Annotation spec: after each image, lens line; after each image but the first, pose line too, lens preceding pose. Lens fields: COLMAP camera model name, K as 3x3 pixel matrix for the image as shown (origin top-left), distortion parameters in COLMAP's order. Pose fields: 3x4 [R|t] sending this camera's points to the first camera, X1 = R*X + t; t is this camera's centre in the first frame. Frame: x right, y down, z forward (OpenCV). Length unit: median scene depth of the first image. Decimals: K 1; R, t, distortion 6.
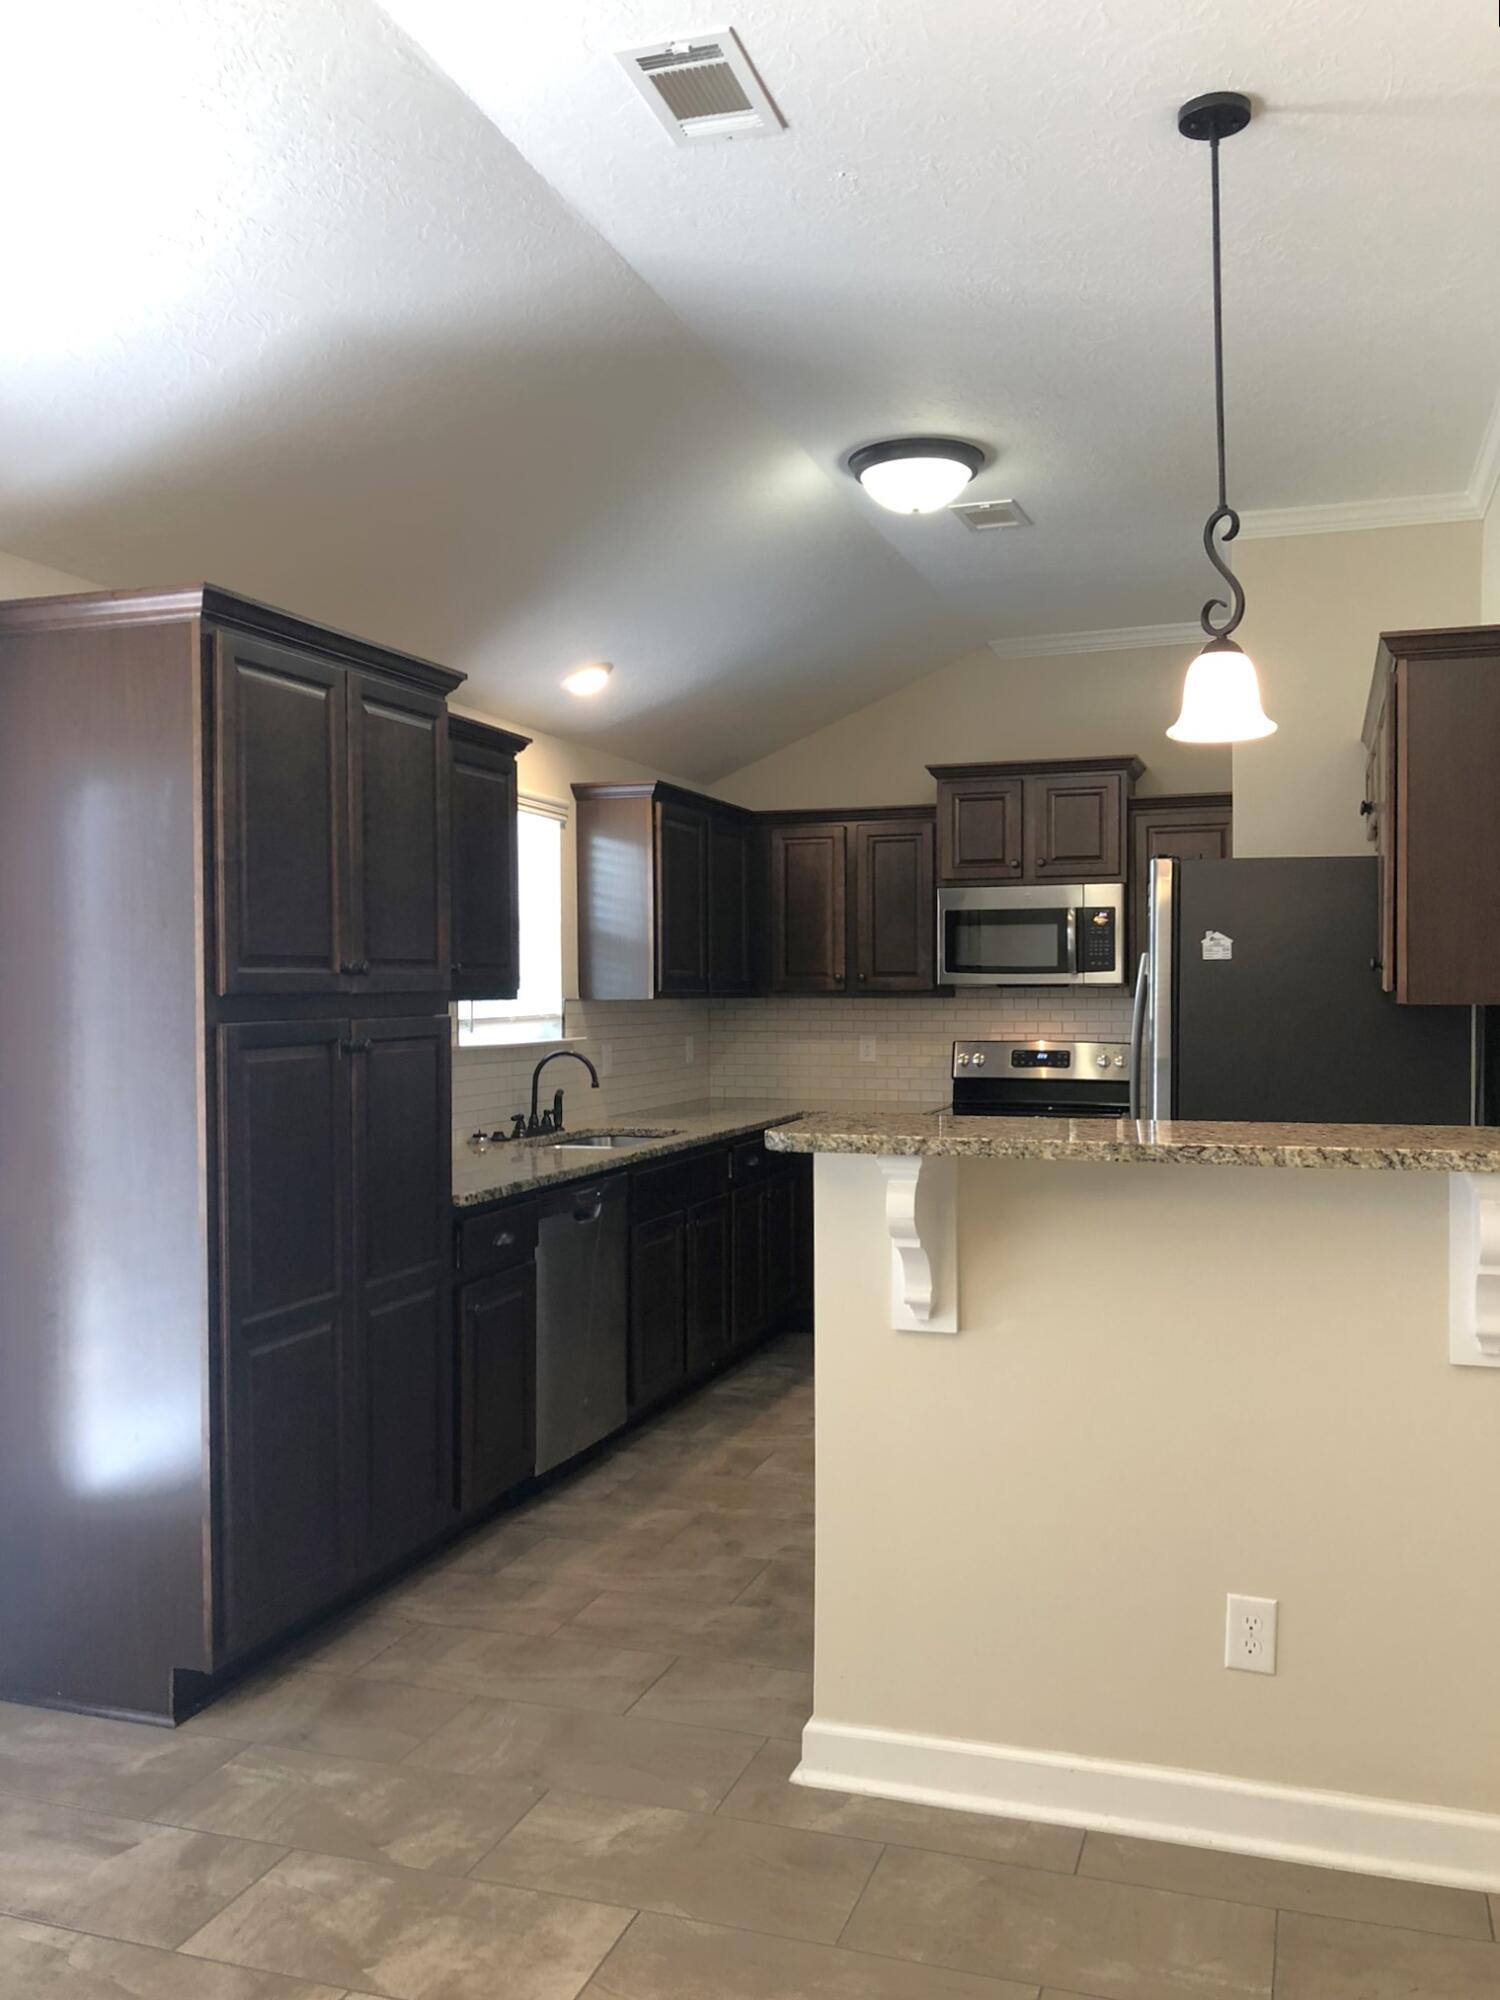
lens RADIAL K [[1692.7, 0, 745.0], [0, 1692.7, 1040.2], [0, 0, 1]] dist [0.122826, -0.001542]
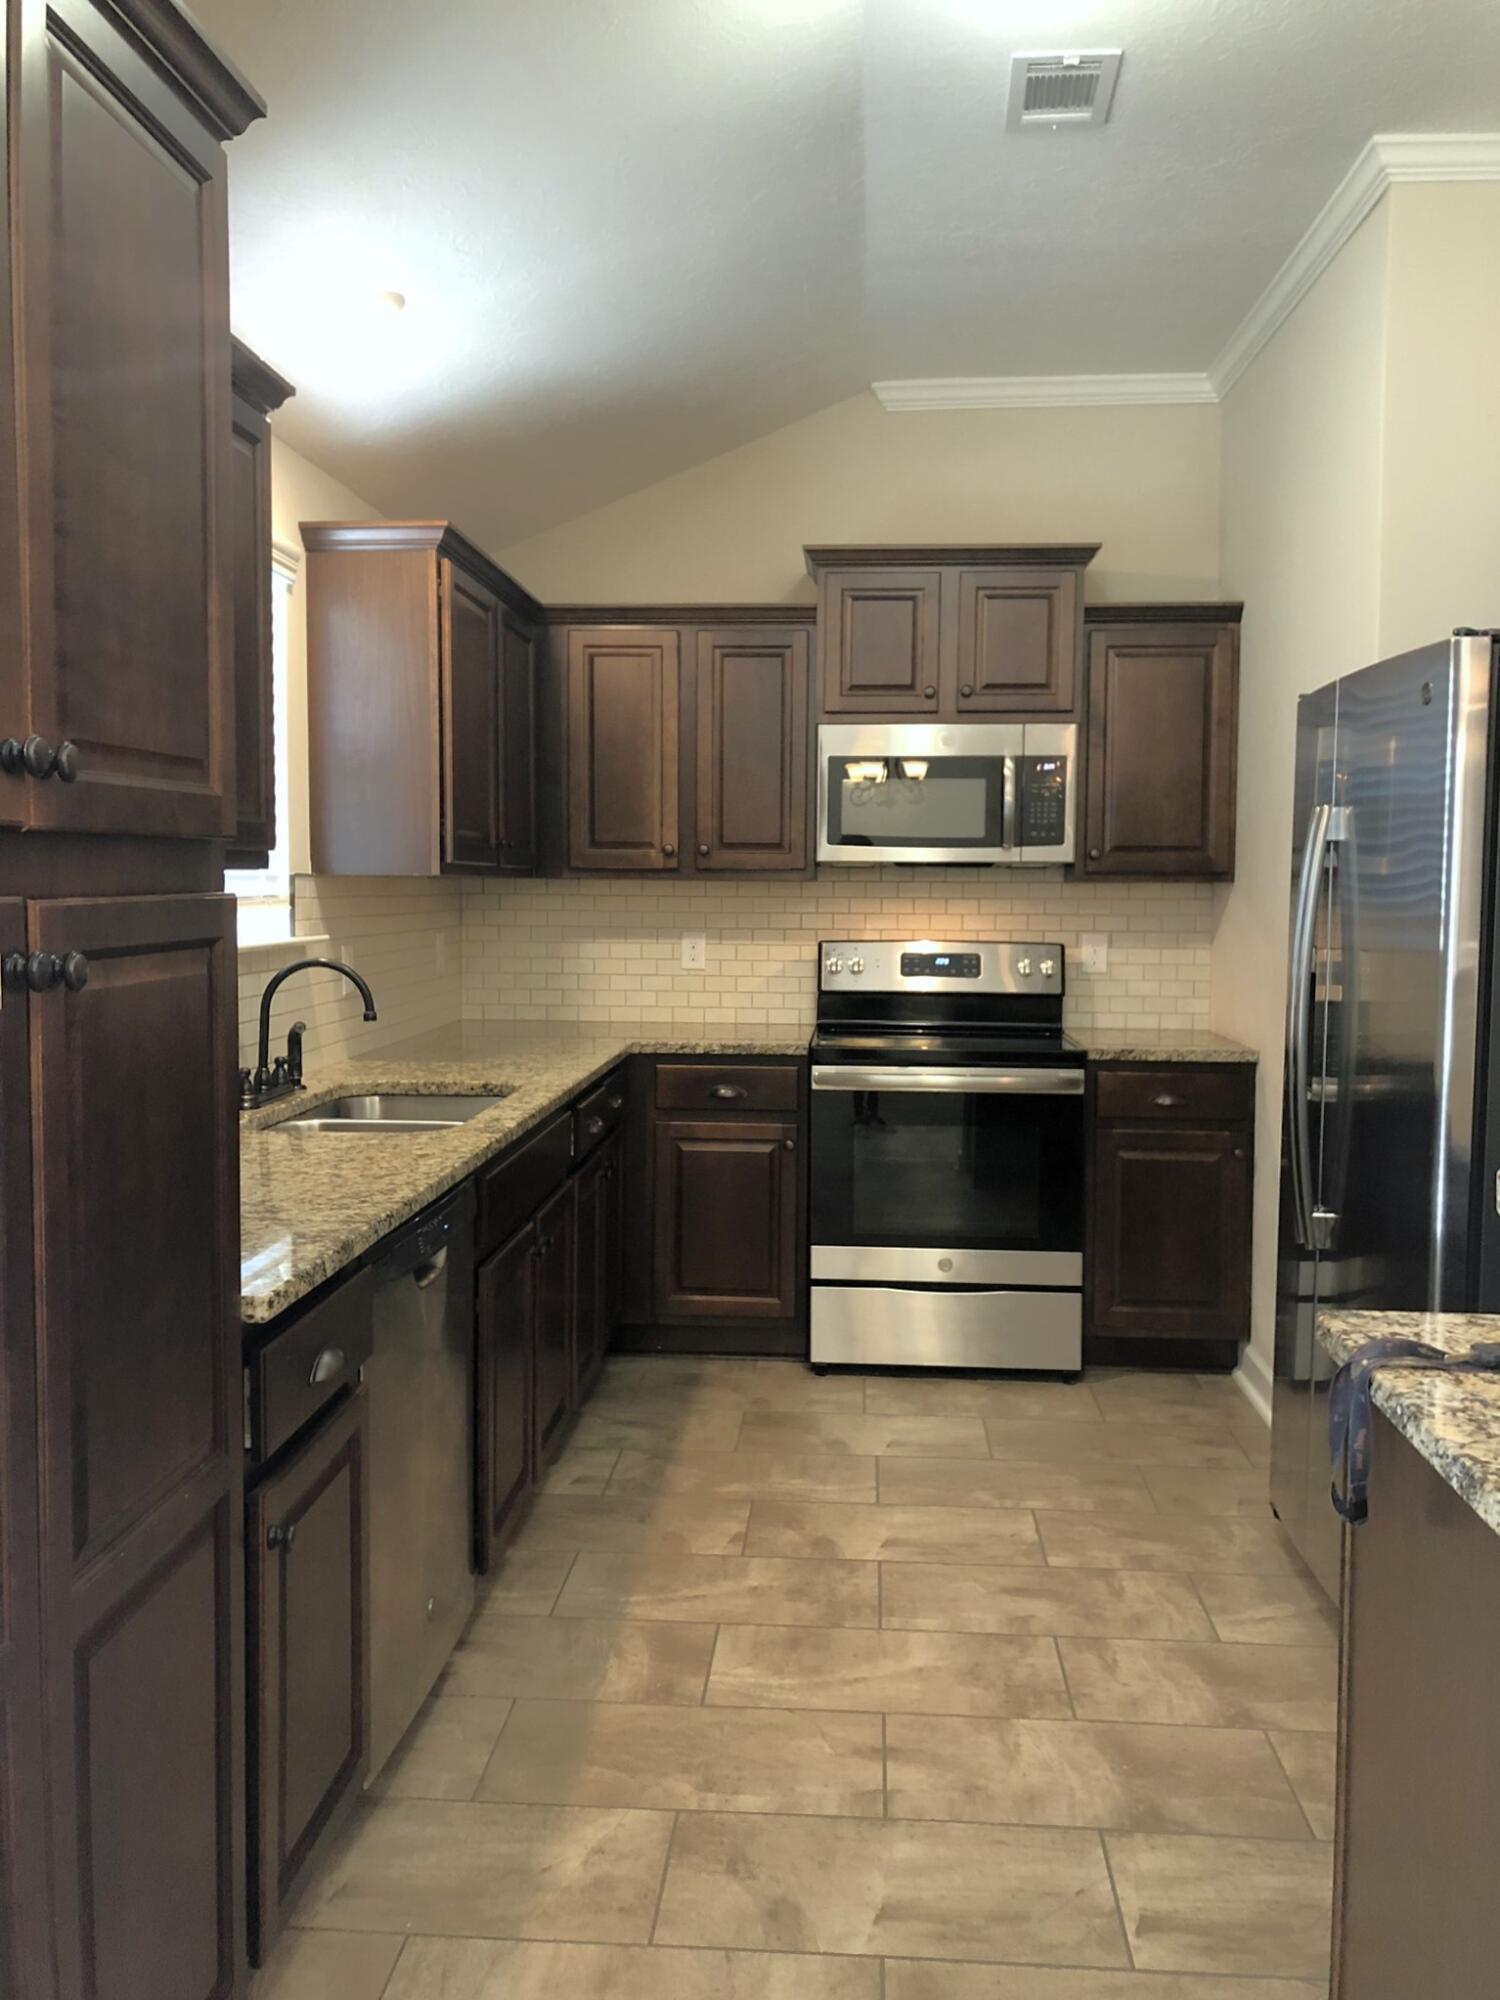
lens RADIAL K [[1660.5, 0, 750.0], [0, 1660.5, 1000.0], [0, 0, 1]] dist [0.030798, -0.001479]
pose [[0.963948, -0.008790, 0.265947, -0.101061], [-0.002105, 0.999171, 0.040655, -0.003074], [-0.266084, -0.039749, 0.963130, 0.349012]]
